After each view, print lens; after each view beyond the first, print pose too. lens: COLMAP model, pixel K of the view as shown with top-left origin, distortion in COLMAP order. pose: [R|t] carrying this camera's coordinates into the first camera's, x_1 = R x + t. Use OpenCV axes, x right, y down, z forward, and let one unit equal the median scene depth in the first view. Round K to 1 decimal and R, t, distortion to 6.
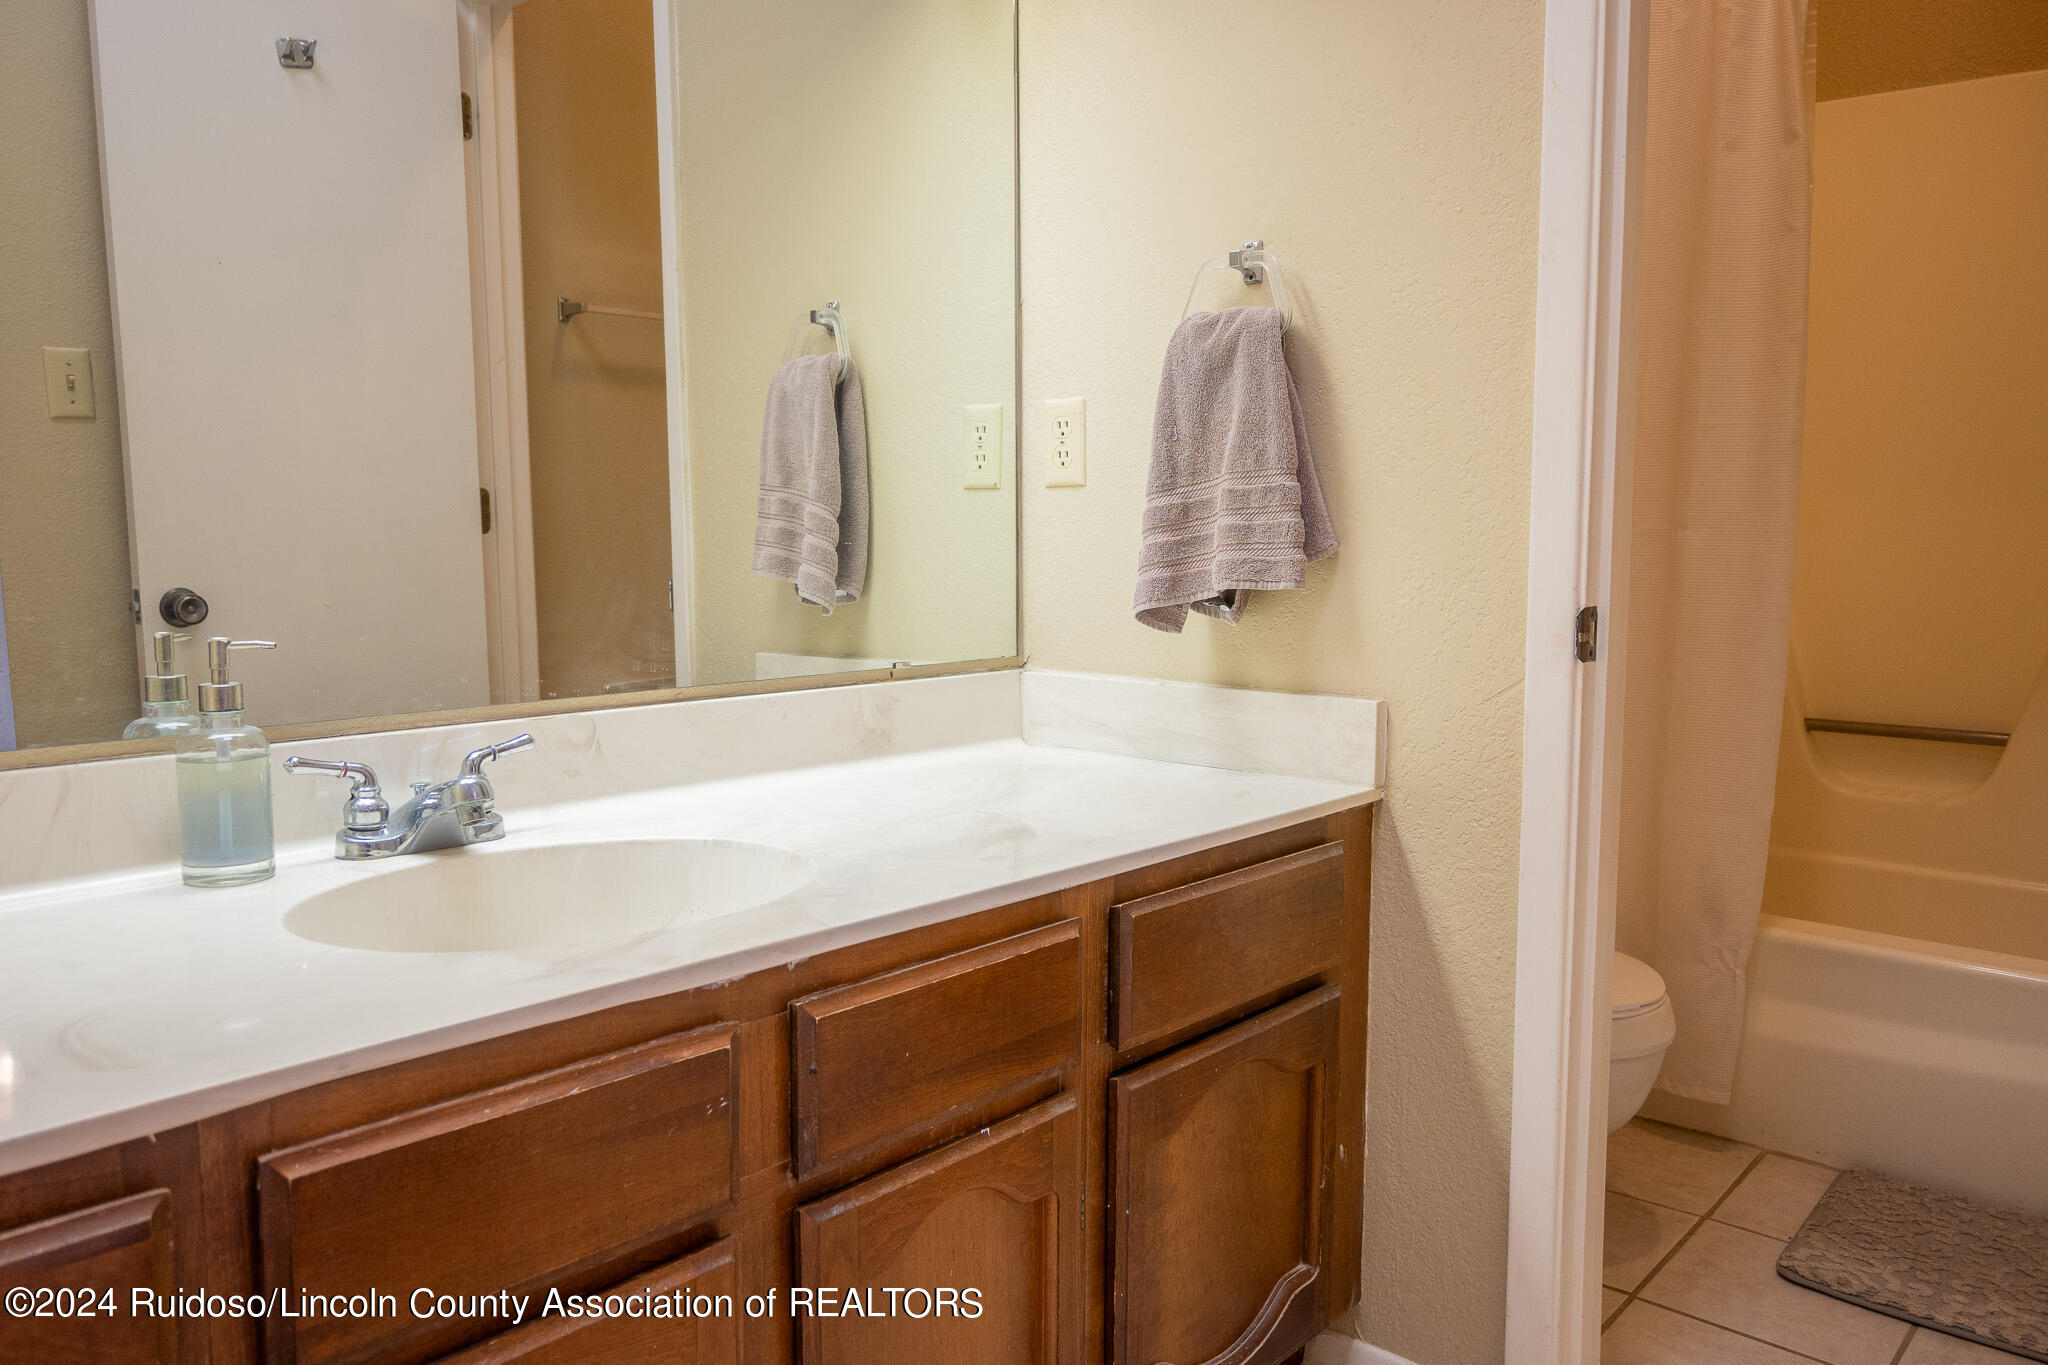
lens RADIAL K [[1395.4, 0, 1021.8], [0, 1395.4, 674.1], [0, 0, 1]] dist [-0.004920, 0.000420]
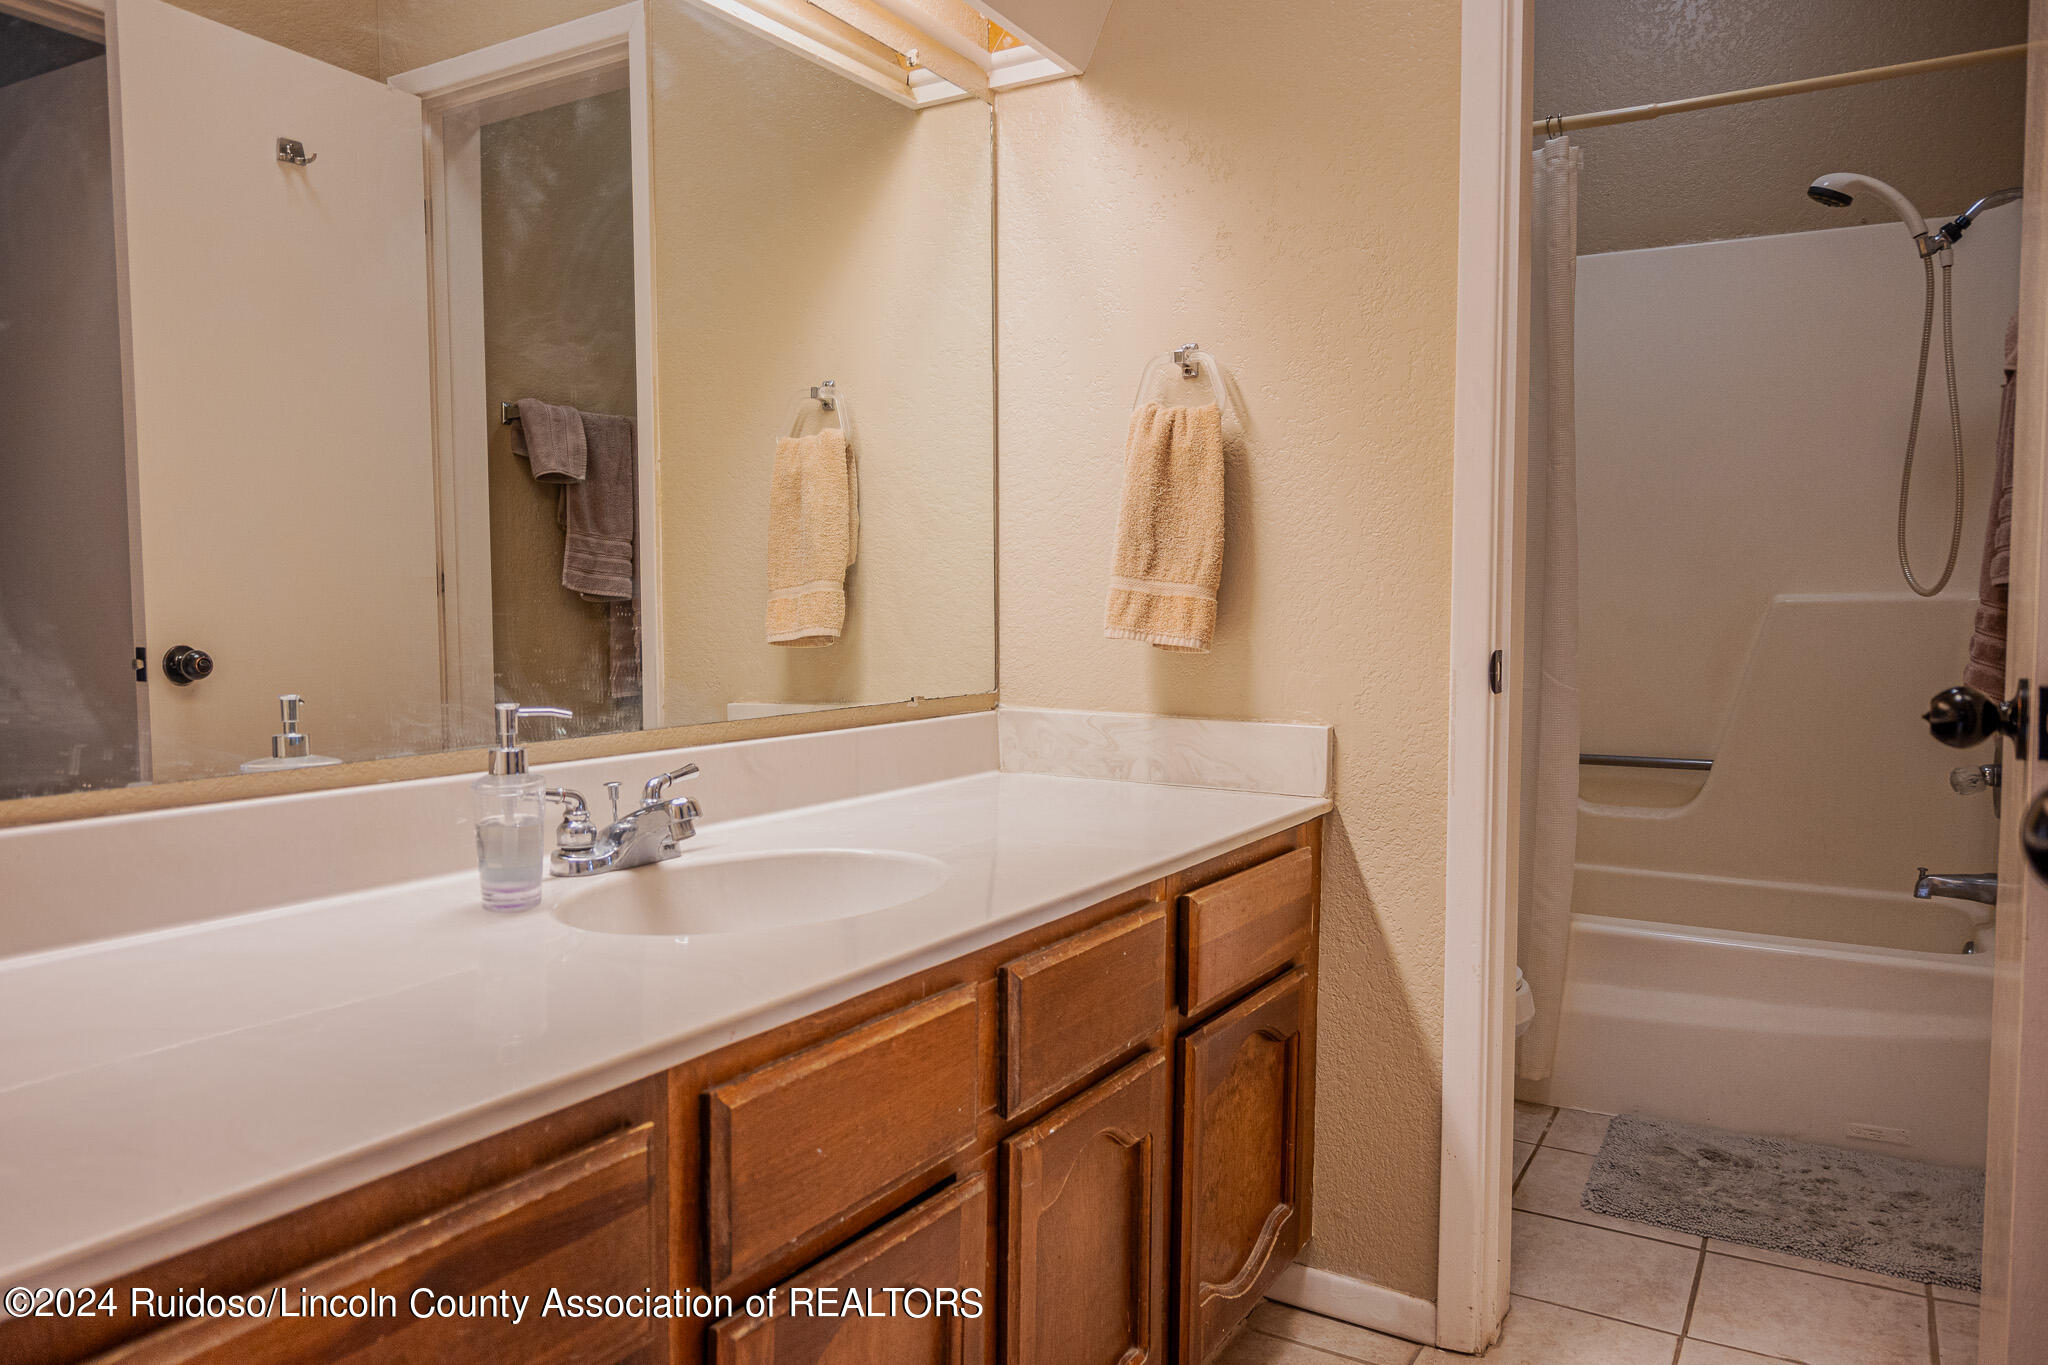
lens RADIAL K [[1395.4, 0, 1026.9], [0, 1395.4, 691.0], [0, 0, 1]] dist [-0.004920, 0.000420]
pose [[0.975897, -0.010957, 0.217957, -0.277567], [0.017721, 0.999419, -0.029104, 0.018170], [-0.217512, 0.032265, 0.975524, -0.130257]]
